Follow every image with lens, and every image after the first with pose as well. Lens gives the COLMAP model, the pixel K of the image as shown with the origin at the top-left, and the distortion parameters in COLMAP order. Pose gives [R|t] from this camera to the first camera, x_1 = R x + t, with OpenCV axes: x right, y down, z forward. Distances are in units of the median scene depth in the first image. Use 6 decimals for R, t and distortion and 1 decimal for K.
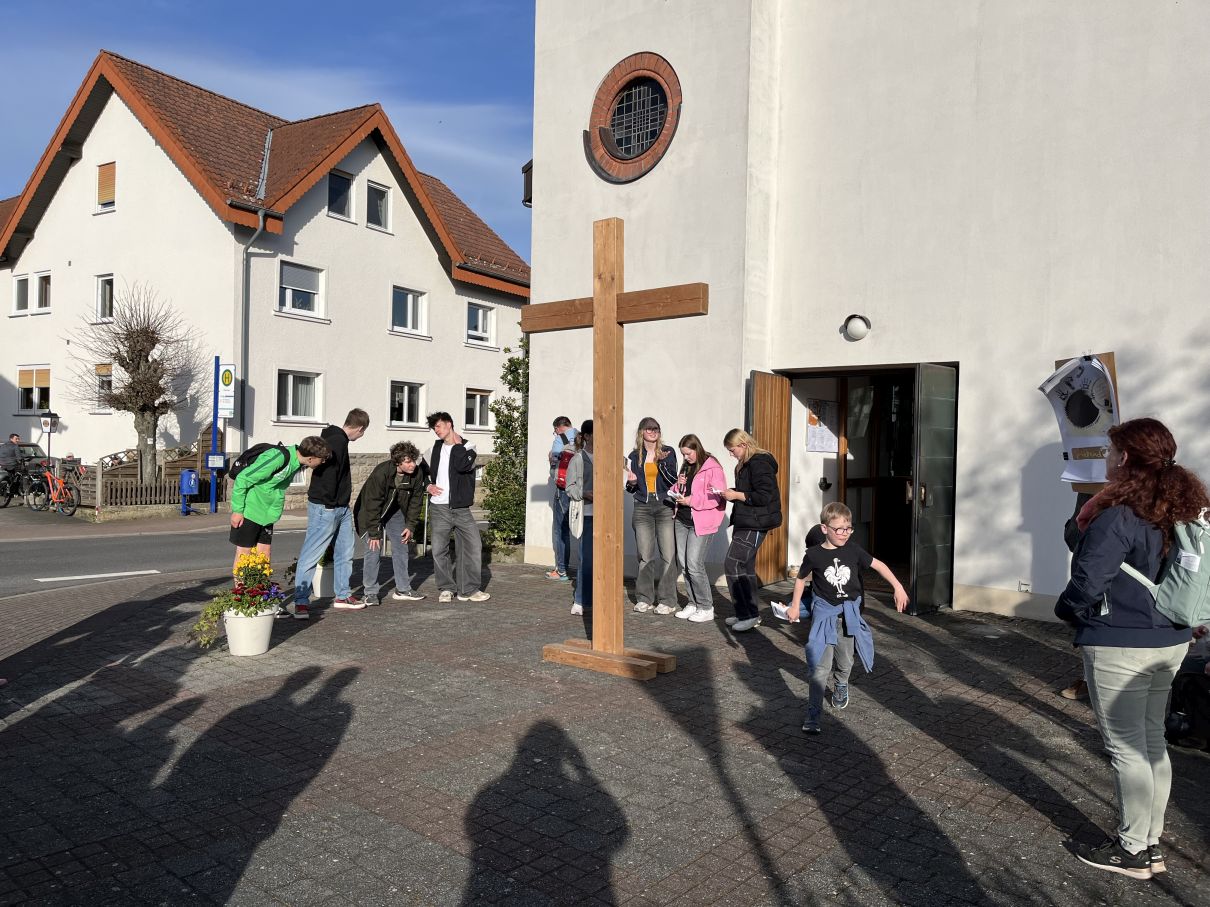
lens RADIAL K [[897.1, 0, 601.4], [0, 897.1, 461.4], [0, 0, 1]] dist [0.058471, -0.086113]
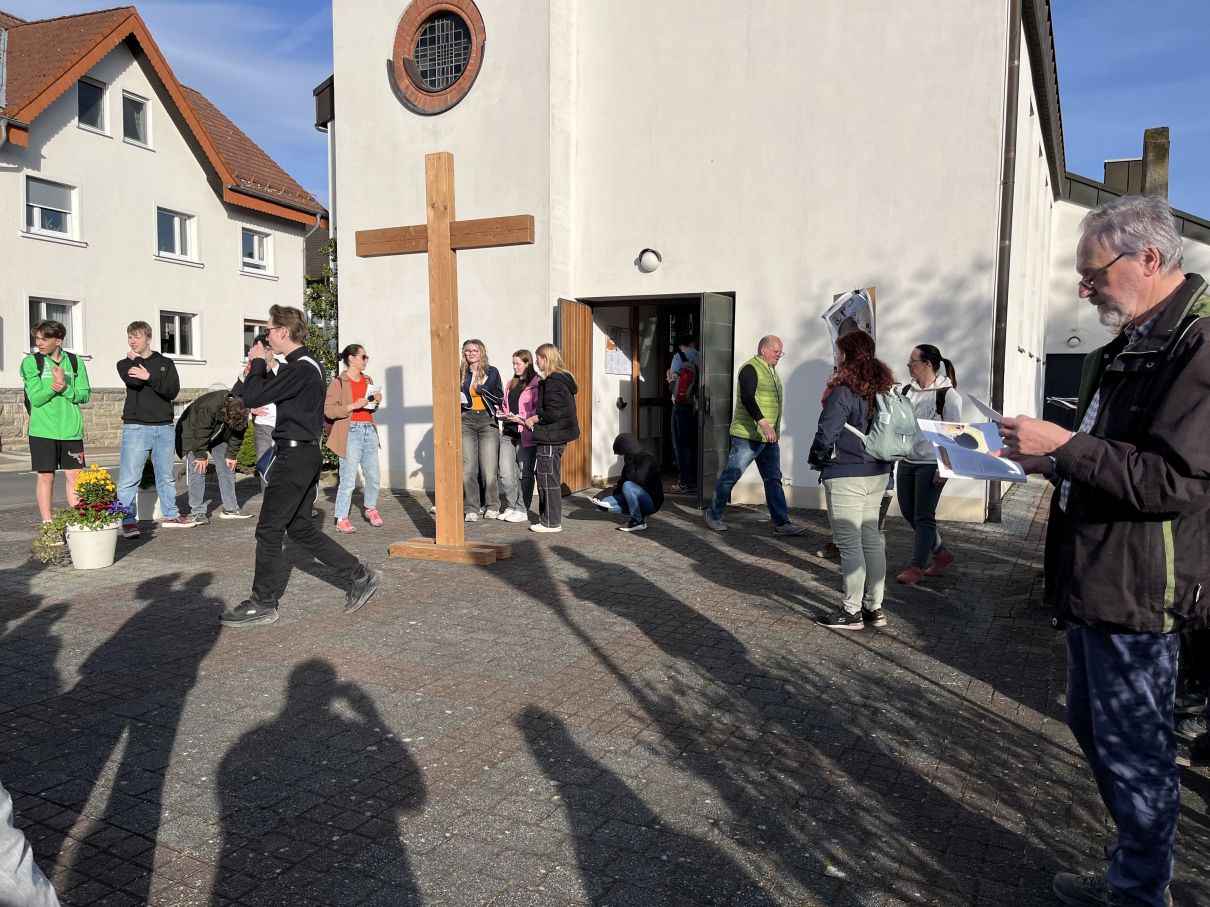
lens RADIAL K [[897.5, 0, 597.0], [0, 897.5, 454.2], [0, 0, 1]] dist [0.052707, -0.071898]
pose [[0.971981, -0.030673, 0.233052, -0.044272], [0.015941, 0.997769, 0.064837, 0.016925], [-0.234520, -0.059305, 0.970301, -0.078368]]
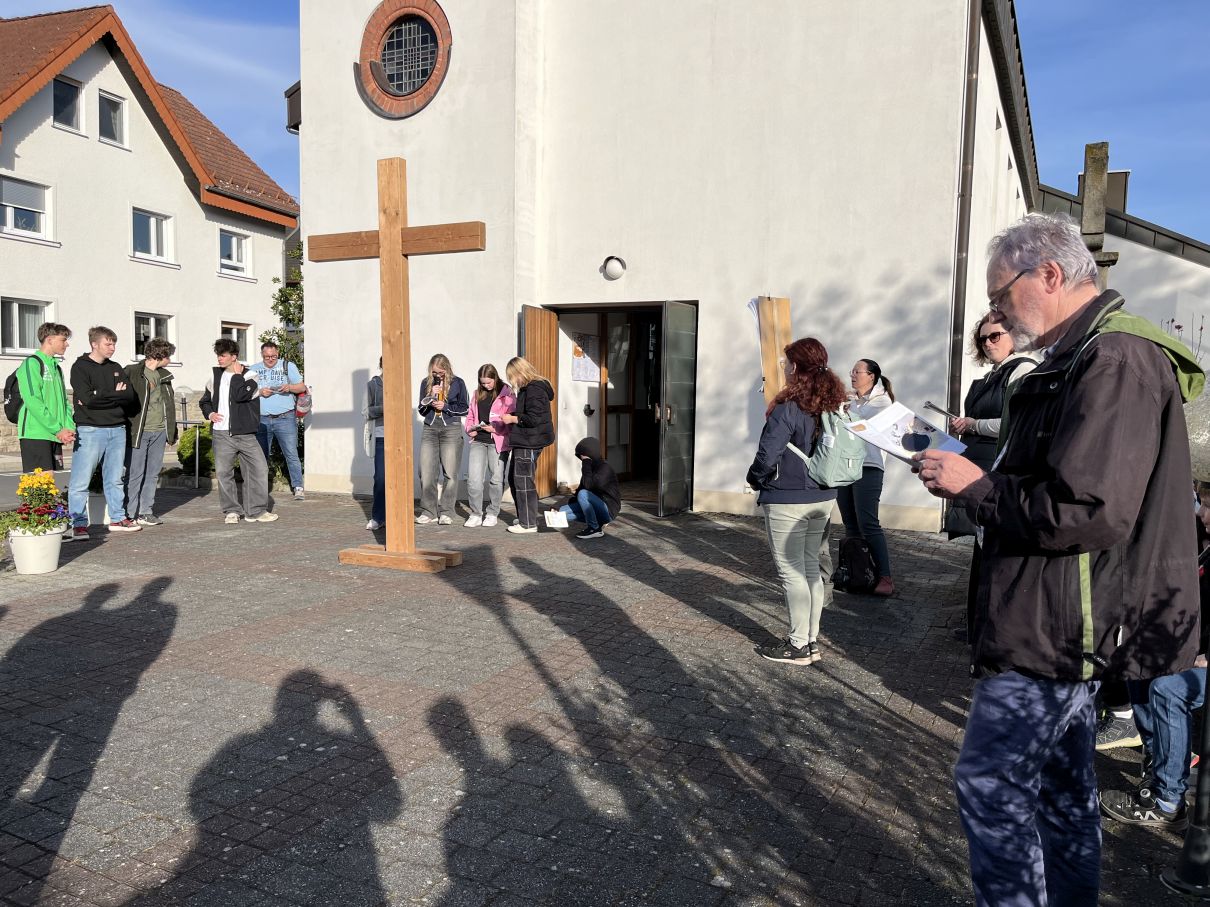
lens RADIAL K [[897.1, 0, 601.4], [0, 897.1, 461.4], [0, 0, 1]] dist [0.058471, -0.086113]
pose [[0.967702, -0.024008, 0.250949, -0.017900], [0.007377, 0.997725, 0.067003, 0.015340], [-0.251987, -0.062988, 0.965679, -0.085568]]
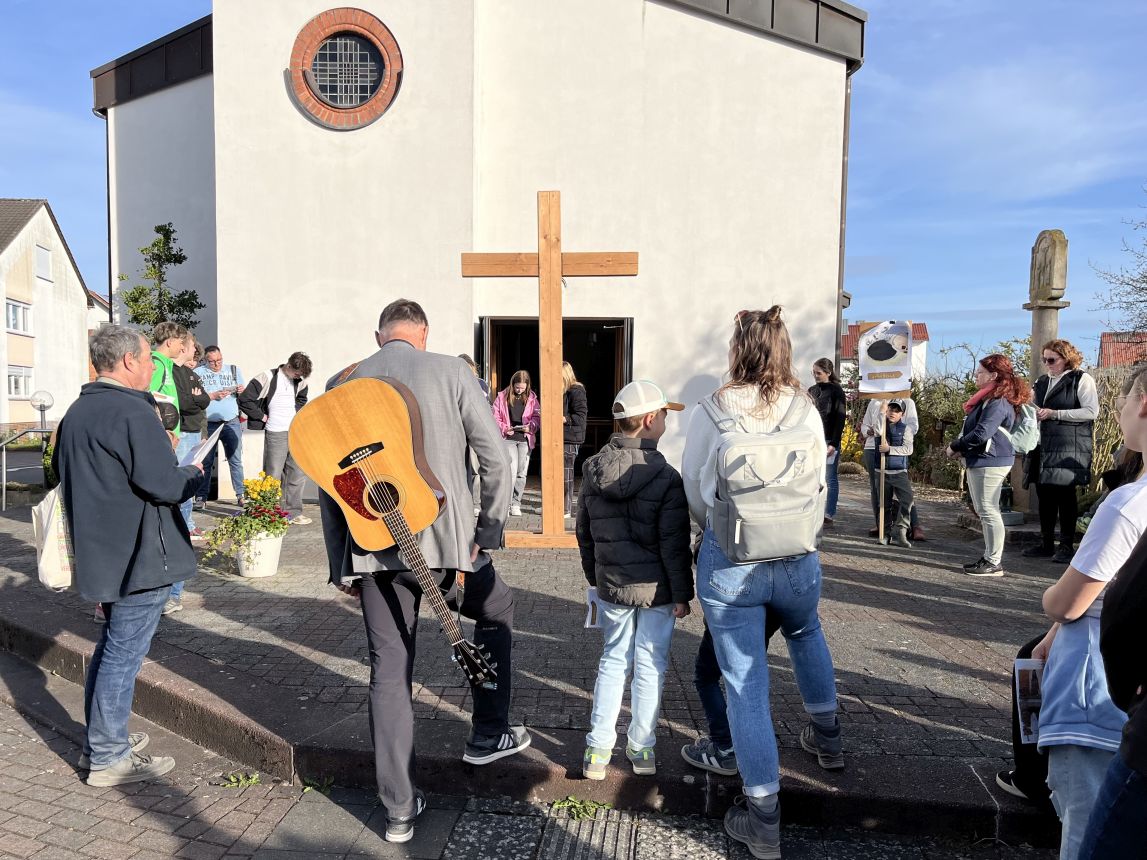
lens RADIAL K [[875.4, 0, 532.4], [0, 875.4, 454.5], [0, 0, 1]] dist [0.087312, -0.113431]
pose [[0.781076, -0.052567, 0.622220, -0.479903], [0.017766, 0.997918, 0.062005, 0.011221], [-0.624183, -0.037376, 0.780383, 0.031907]]
